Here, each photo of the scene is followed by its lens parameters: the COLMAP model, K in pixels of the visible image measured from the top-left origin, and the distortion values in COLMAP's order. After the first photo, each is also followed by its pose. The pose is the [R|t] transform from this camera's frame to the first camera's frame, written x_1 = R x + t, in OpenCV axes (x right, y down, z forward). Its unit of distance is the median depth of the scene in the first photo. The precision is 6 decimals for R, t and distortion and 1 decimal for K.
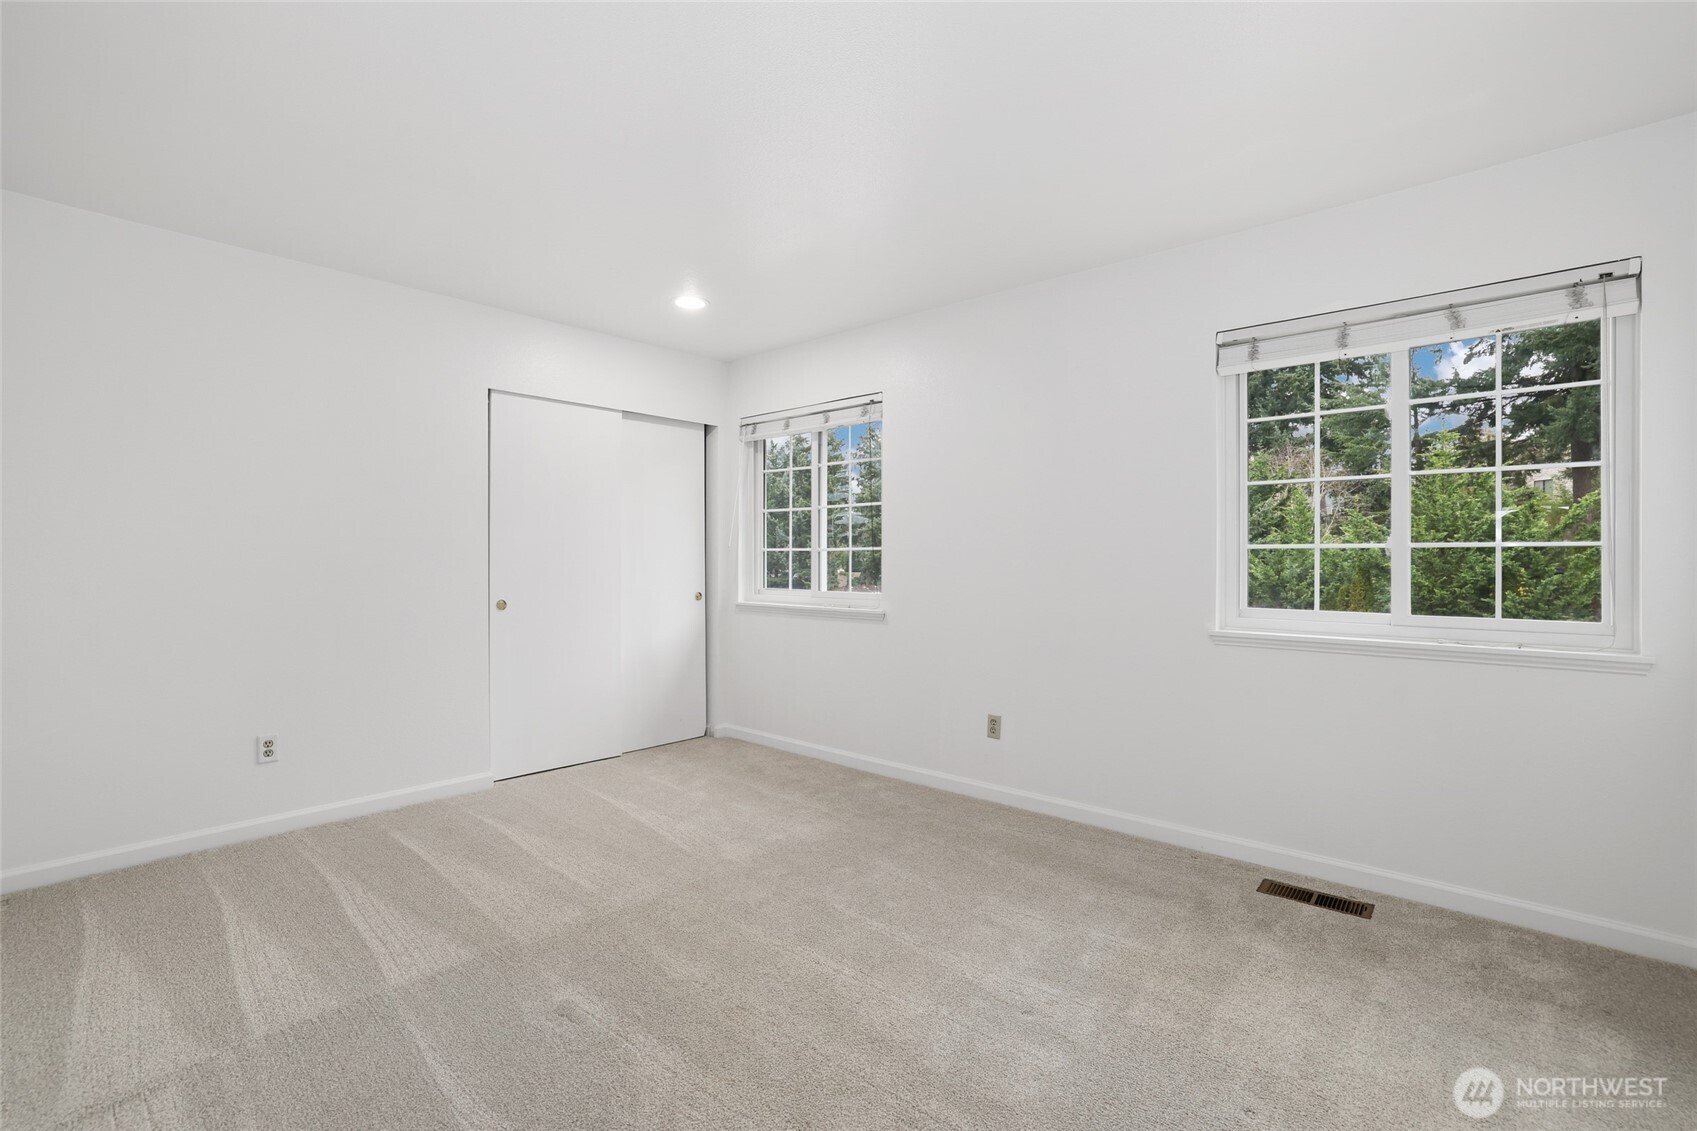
lens RADIAL K [[747.9, 0, 857.2], [0, 747.9, 553.4], [0, 0, 1]] dist [-0.038672, 0.012912]
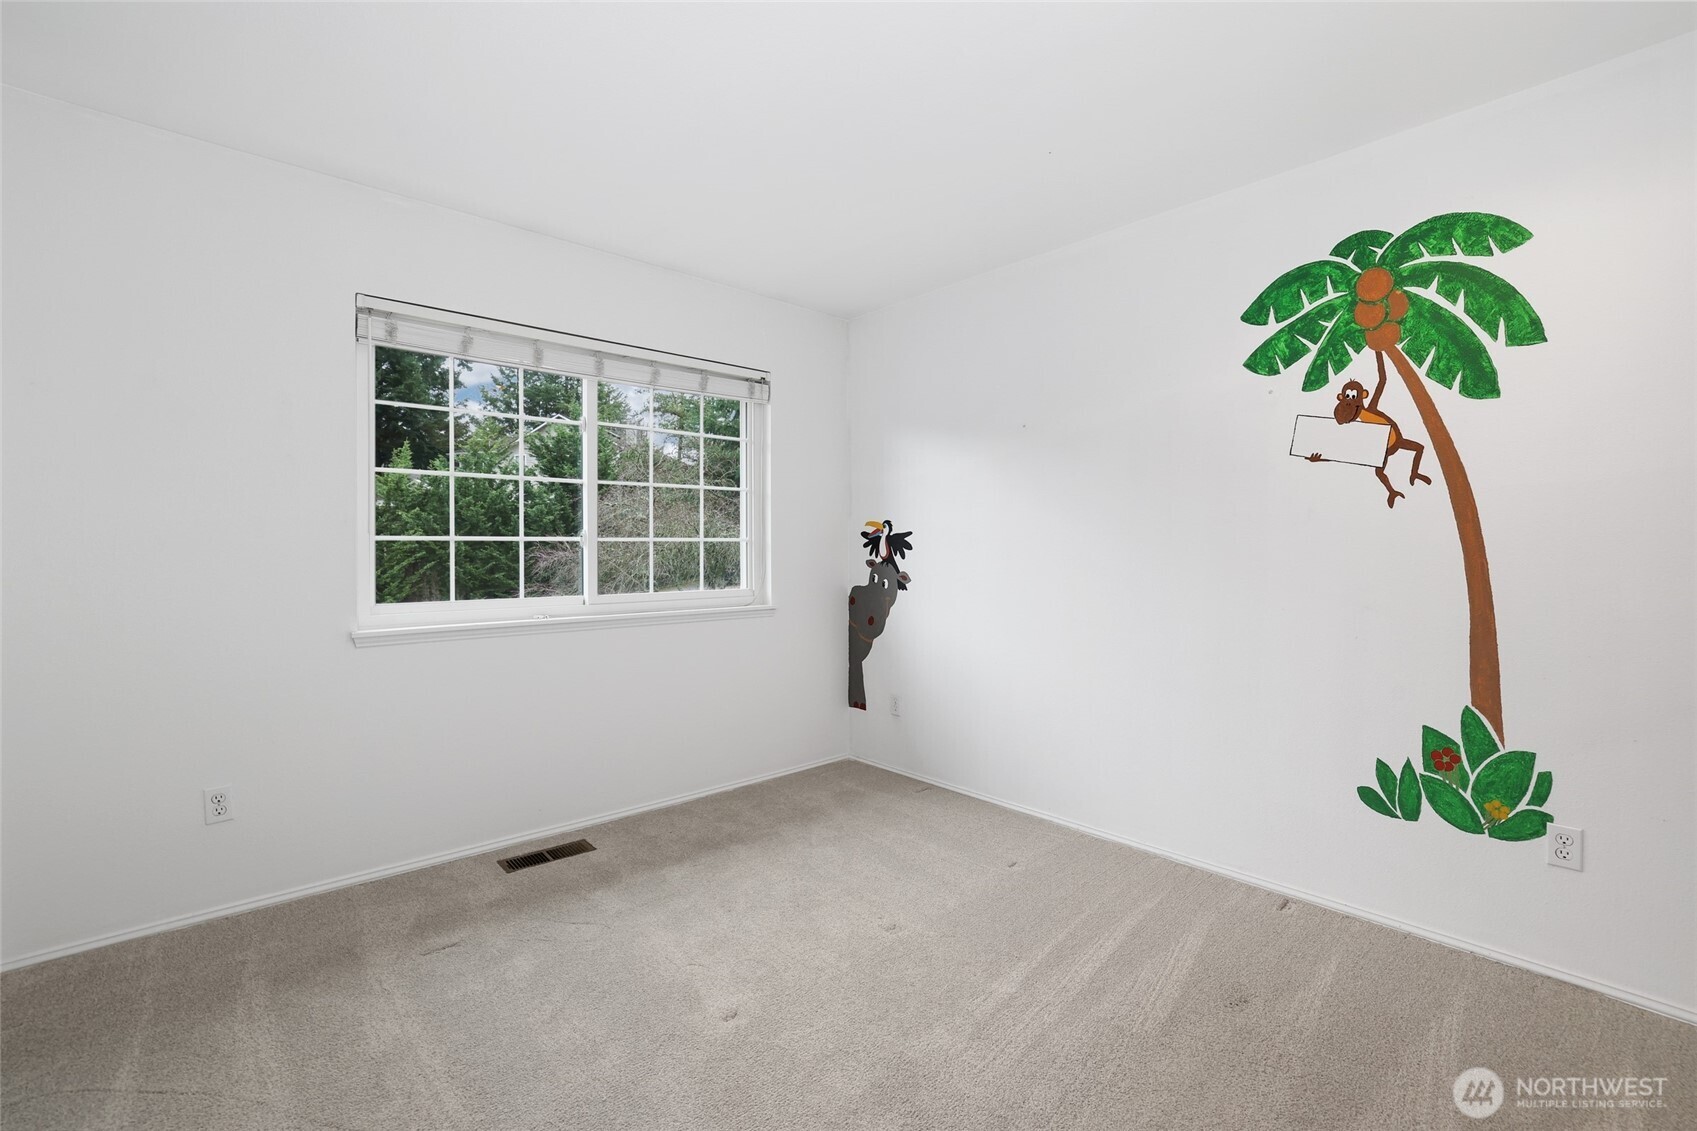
lens RADIAL K [[737.8, 0, 848.5], [0, 737.8, 565.5], [0, 0, 1]] dist [0.074227, 0.011905]
pose [[0.153402, -0.025321, 0.987839, -0.408310], [-0.000289, 0.999670, 0.025669, 0.000667], [-0.988164, -0.004224, 0.153345, 0.354602]]
